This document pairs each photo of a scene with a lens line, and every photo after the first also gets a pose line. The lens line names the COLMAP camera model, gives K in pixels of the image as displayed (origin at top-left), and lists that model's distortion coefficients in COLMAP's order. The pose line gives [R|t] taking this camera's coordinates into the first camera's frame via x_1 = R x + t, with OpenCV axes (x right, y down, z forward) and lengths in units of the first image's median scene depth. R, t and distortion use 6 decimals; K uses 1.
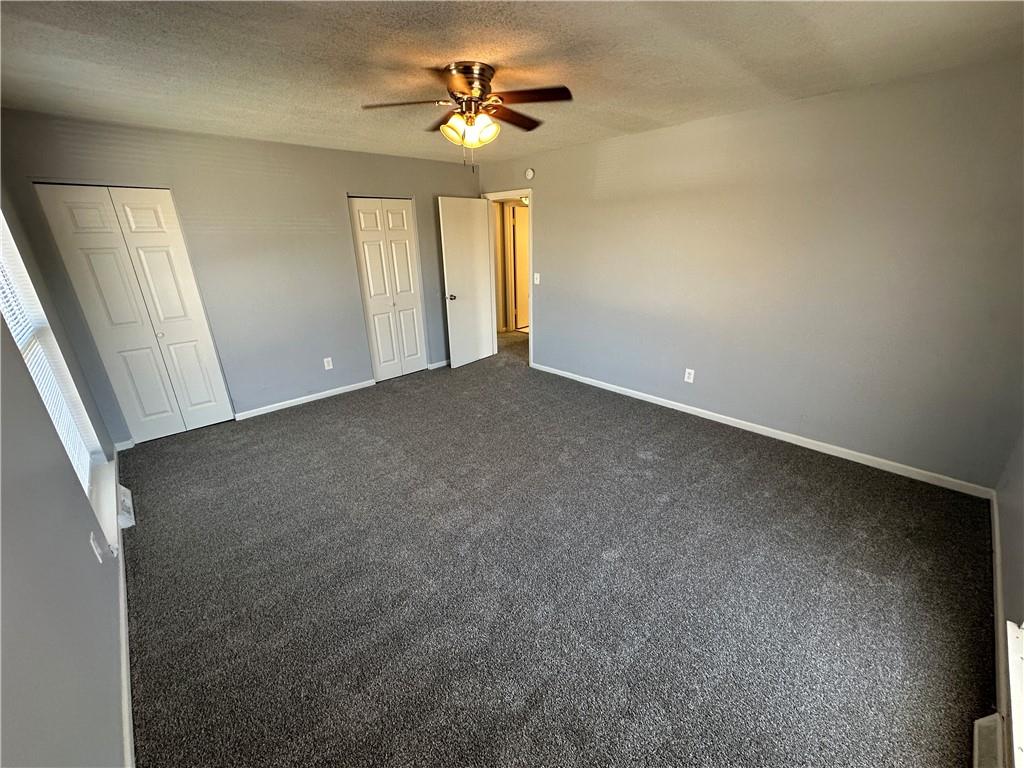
lens RADIAL K [[408.4, 0, 514.0], [0, 408.4, 382.8], [0, 0, 1]] dist [-0.002501, 0.000745]
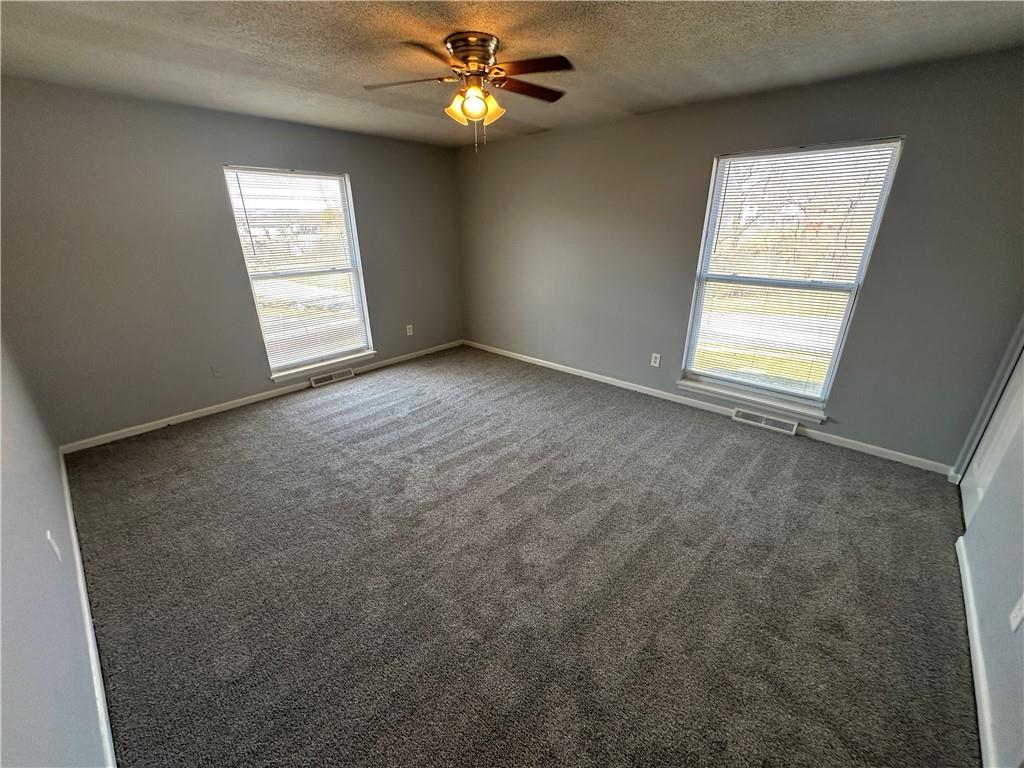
lens RADIAL K [[408.4, 0, 513.9], [0, 408.4, 380.8], [0, 0, 1]] dist [-0.002501, 0.000745]
pose [[-0.995239, 0.062465, -0.074821, -0.040143], [-0.003034, 0.747417, 0.664349, -0.389418], [0.097421, 0.661412, -0.743668, 1.056448]]
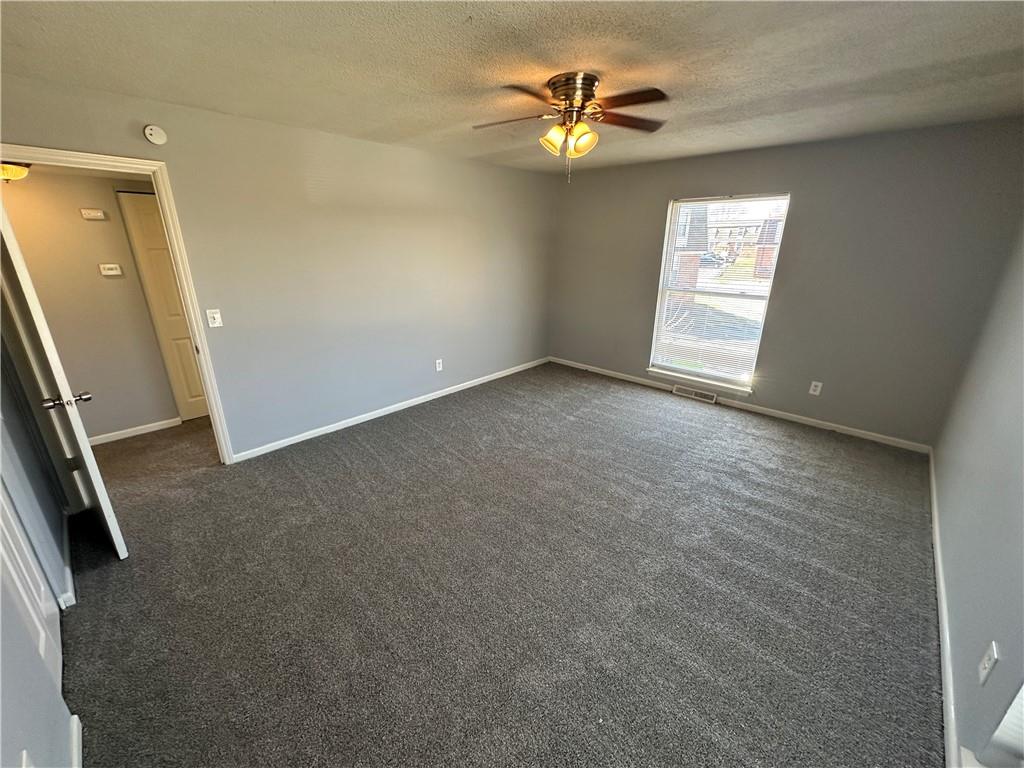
lens RADIAL K [[408.4, 0, 501.2], [0, 408.4, 386.0], [0, 0, 1]] dist [-0.002501, 0.000745]
pose [[-0.054537, -0.306514, 0.950303, -0.604096], [0.342427, 0.888264, 0.306155, -0.220060], [-0.937960, 0.342106, 0.056516, 0.646545]]
